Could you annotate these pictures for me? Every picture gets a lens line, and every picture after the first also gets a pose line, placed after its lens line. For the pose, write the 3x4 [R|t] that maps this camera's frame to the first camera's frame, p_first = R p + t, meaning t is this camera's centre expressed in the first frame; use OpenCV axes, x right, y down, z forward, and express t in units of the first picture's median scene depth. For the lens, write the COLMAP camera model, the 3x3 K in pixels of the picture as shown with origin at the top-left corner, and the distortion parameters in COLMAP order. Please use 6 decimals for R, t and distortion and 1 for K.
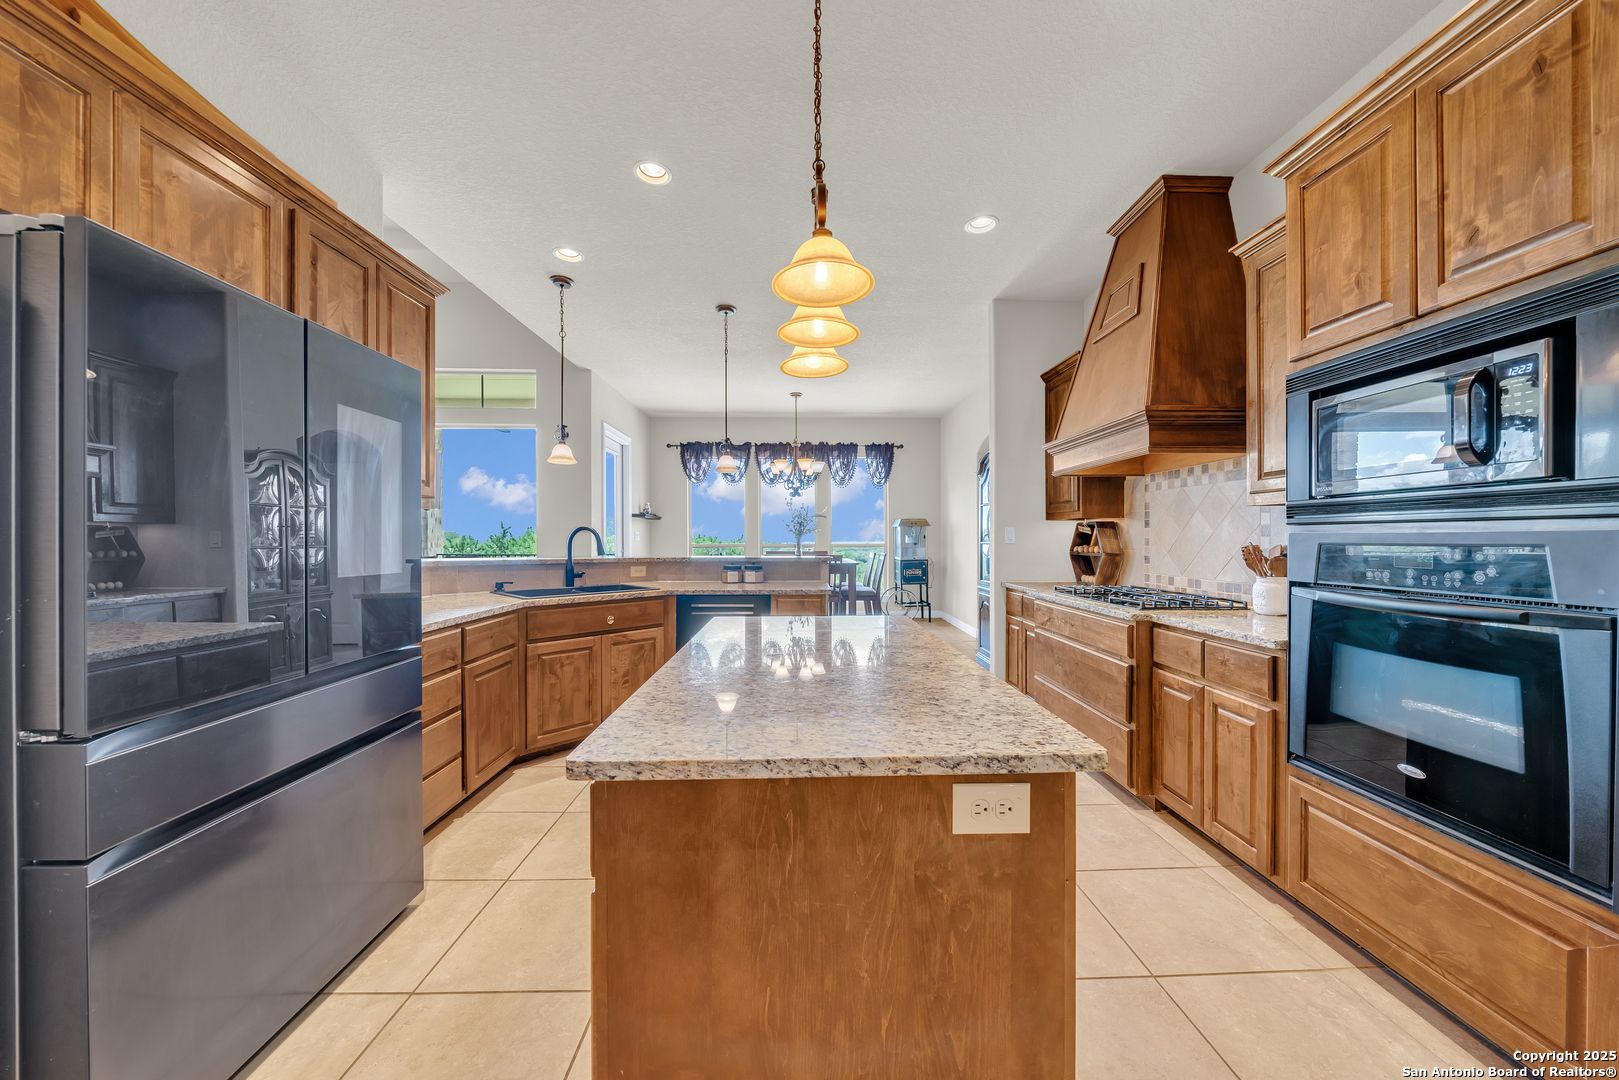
lens RADIAL K [[564.4, 0, 809.5], [0, 564.4, 540.0], [0, 0, 1]] dist [-0.000521, 0.000194]
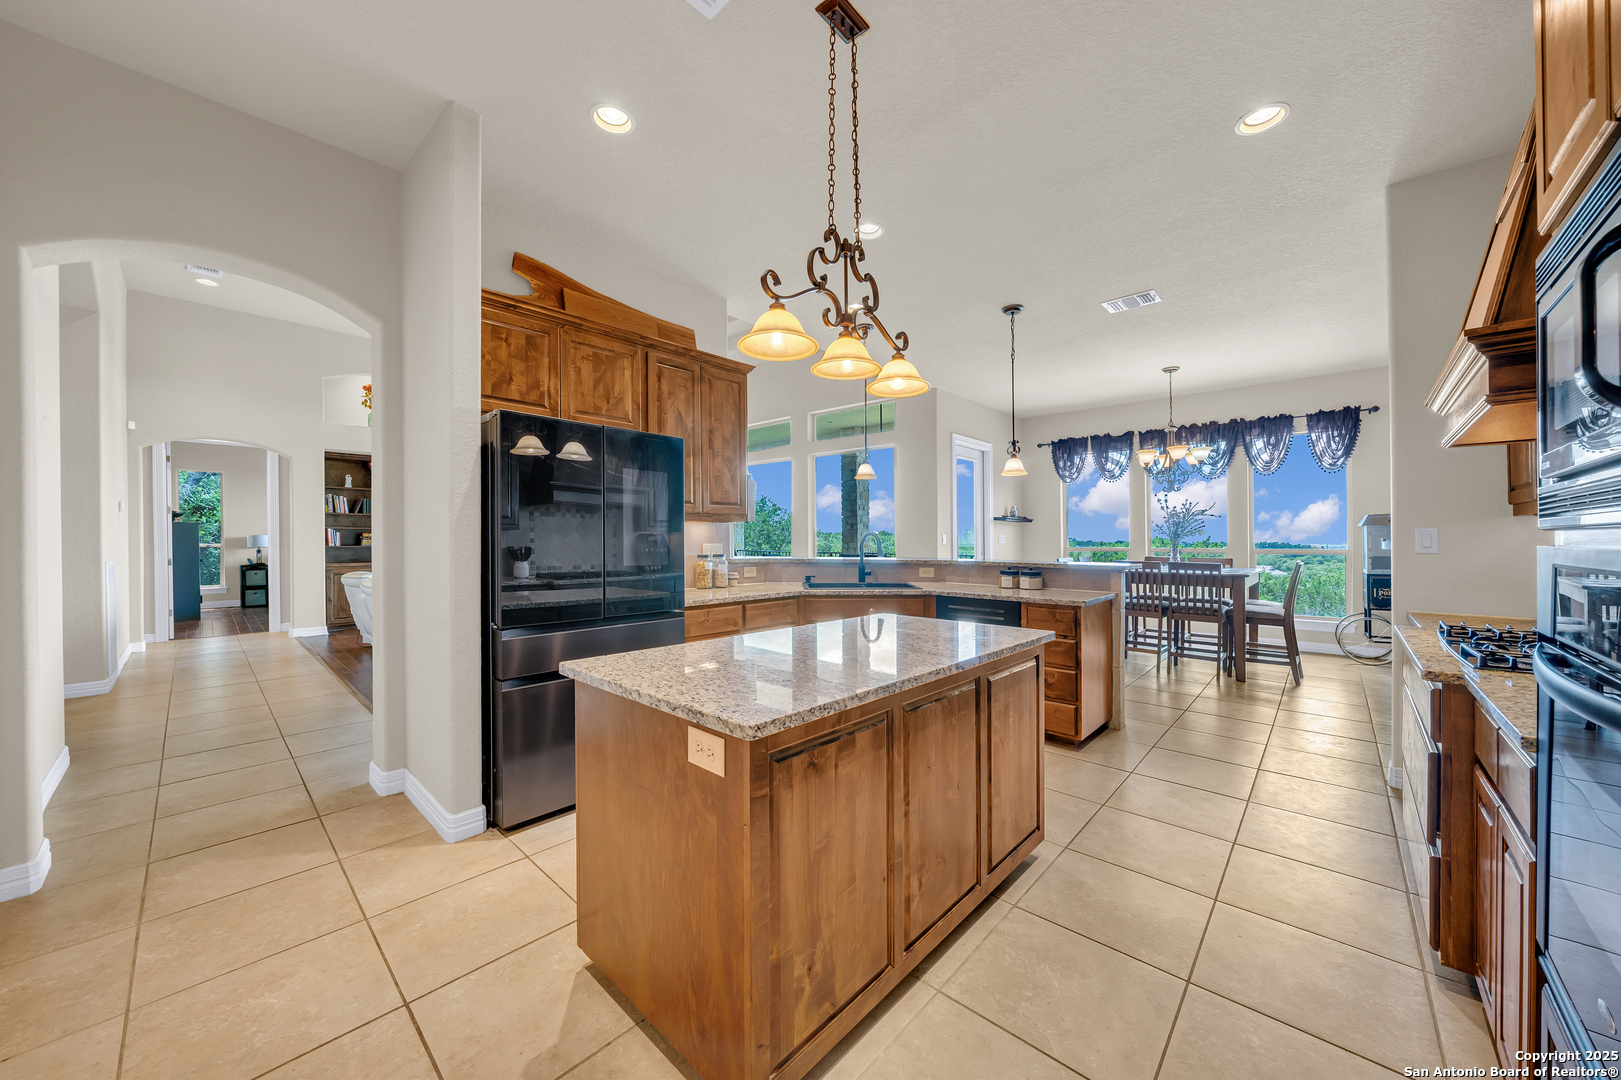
lens RADIAL K [[575.6, 0, 814.8], [0, 575.6, 547.4], [0, 0, 1]] dist [-0.002541, -0.000072]
pose [[0.716517, 0.010283, -0.697494, 0.319083], [-0.003461, 0.999931, 0.011185, -0.004731], [0.697561, -0.005600, 0.716503, 0.045472]]
